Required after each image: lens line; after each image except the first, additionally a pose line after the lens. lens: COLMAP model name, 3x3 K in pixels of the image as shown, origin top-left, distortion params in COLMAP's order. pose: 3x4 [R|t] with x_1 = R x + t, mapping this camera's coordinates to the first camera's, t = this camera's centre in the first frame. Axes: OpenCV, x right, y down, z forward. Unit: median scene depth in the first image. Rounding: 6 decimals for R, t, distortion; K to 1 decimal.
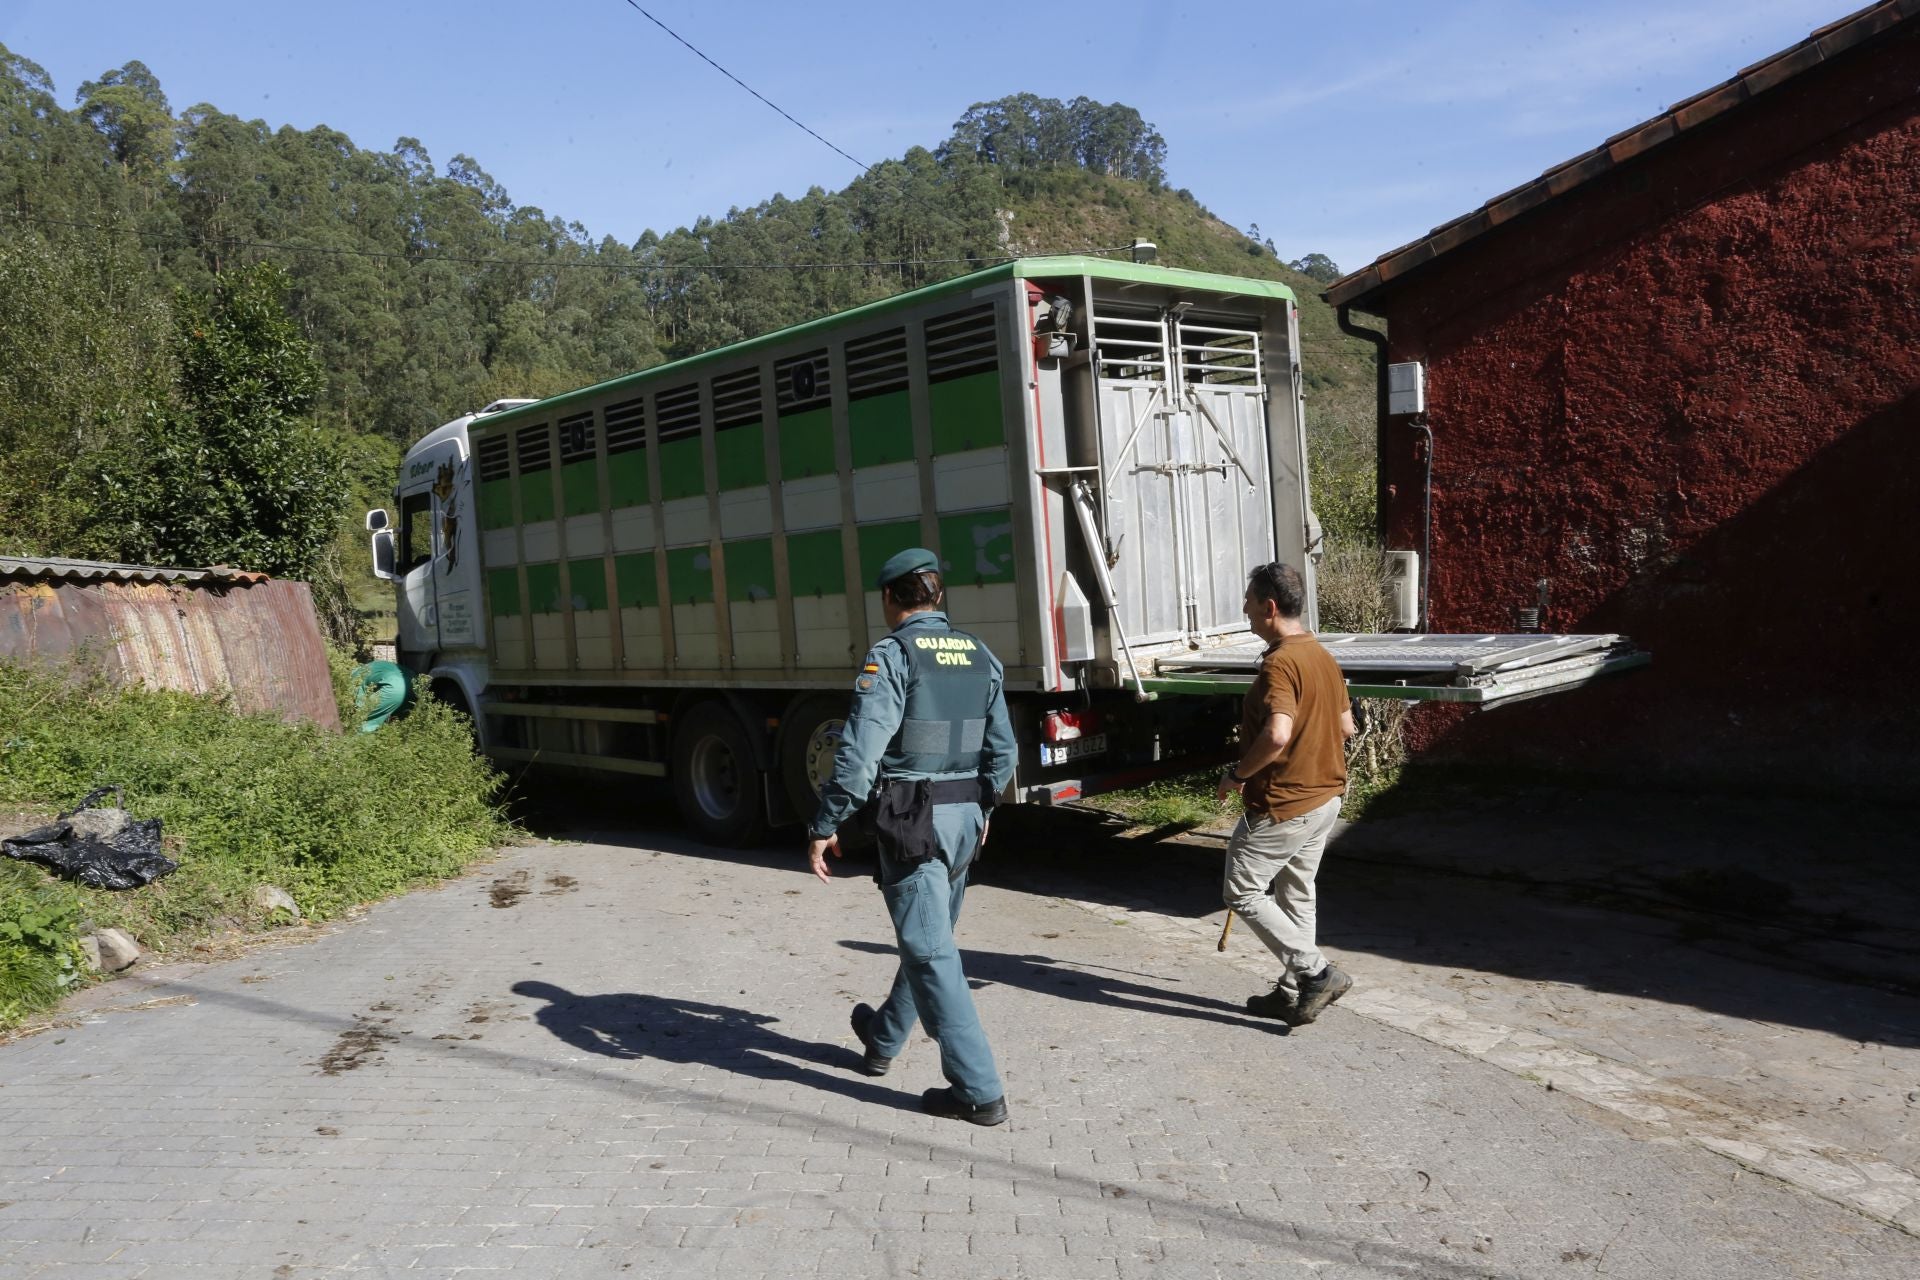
lens RADIAL K [[1403.0, 0, 941.1], [0, 1403.0, 648.9], [0, 0, 1]] dist [-0.001078, 0.034740]
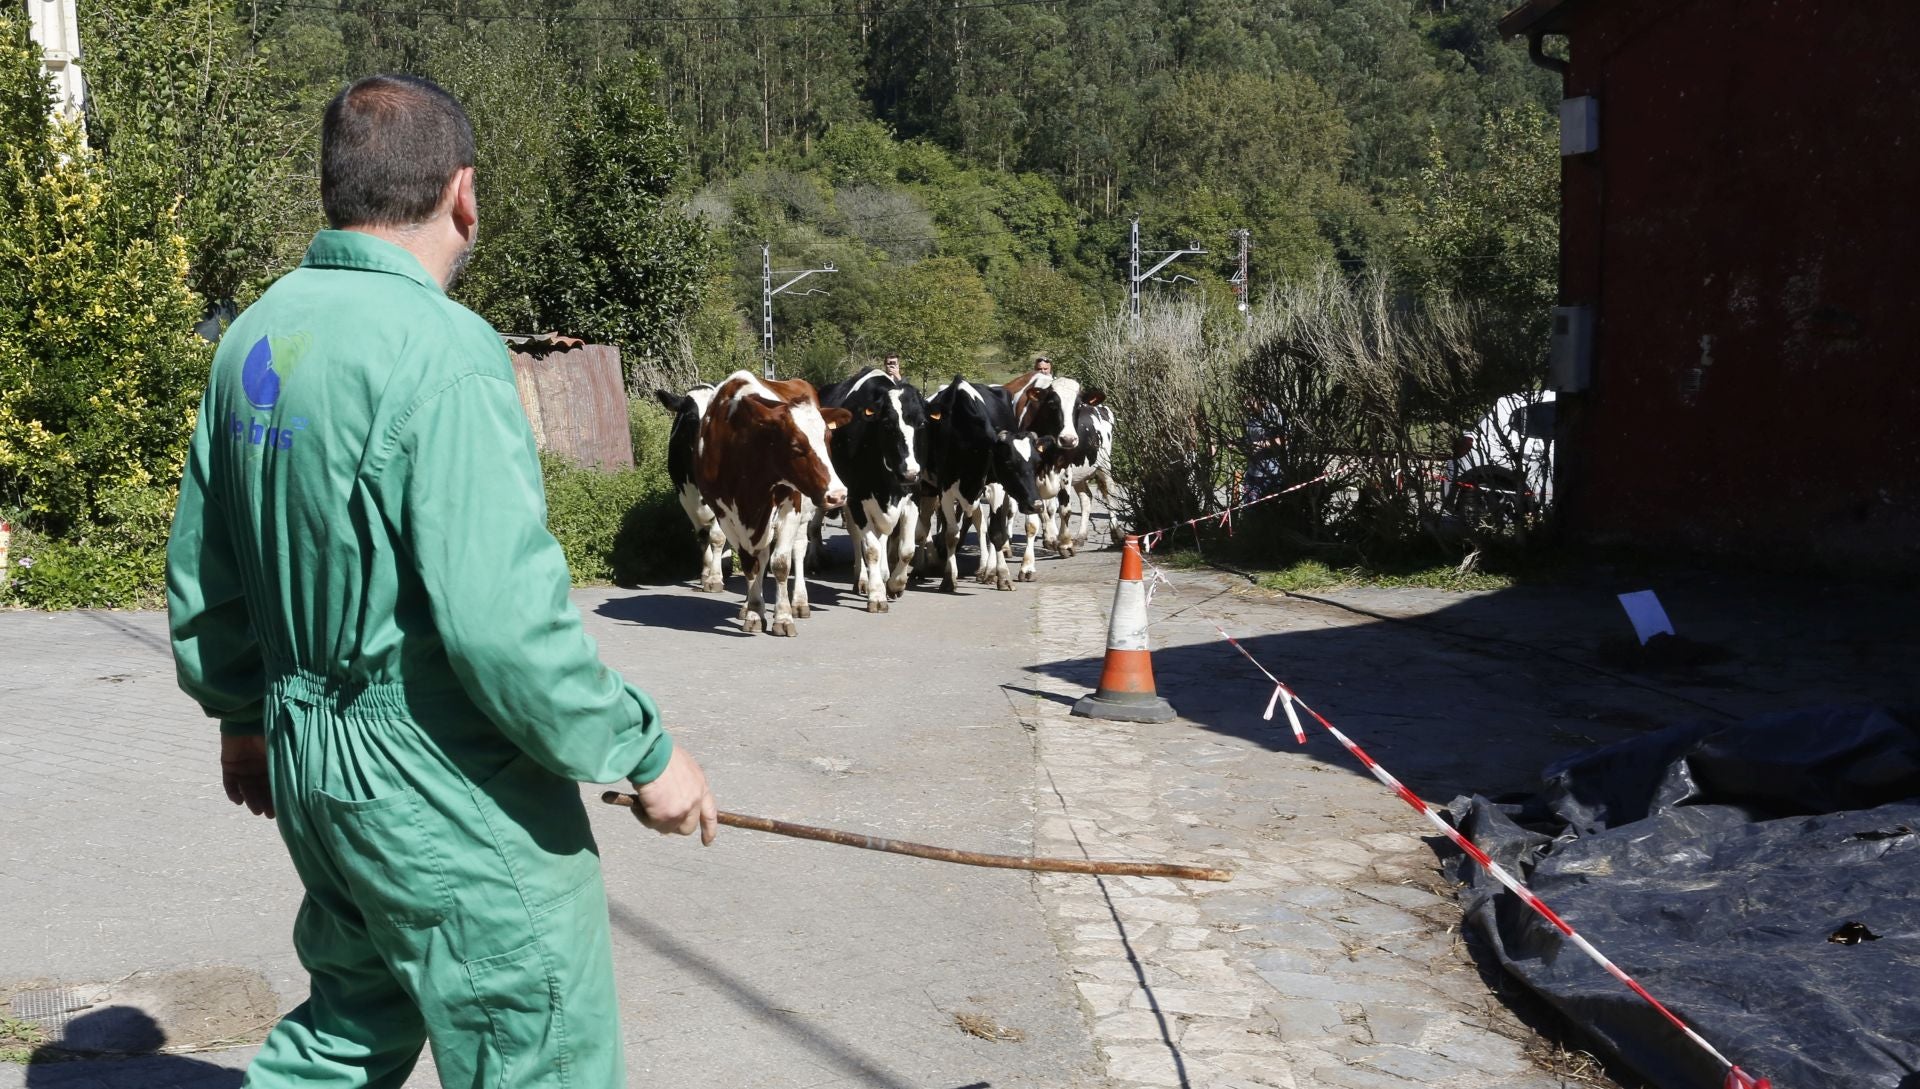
lens RADIAL K [[2188.8, 0, 911.2], [0, 2188.8, 561.1], [0, 0, 1]] dist [0.073860, 0.000000]
pose [[0.867421, 0.045532, -0.495488, 0.583463], [-0.026217, 0.998603, 0.045870, 0.034549], [0.496884, -0.026798, 0.867403, -0.392167]]
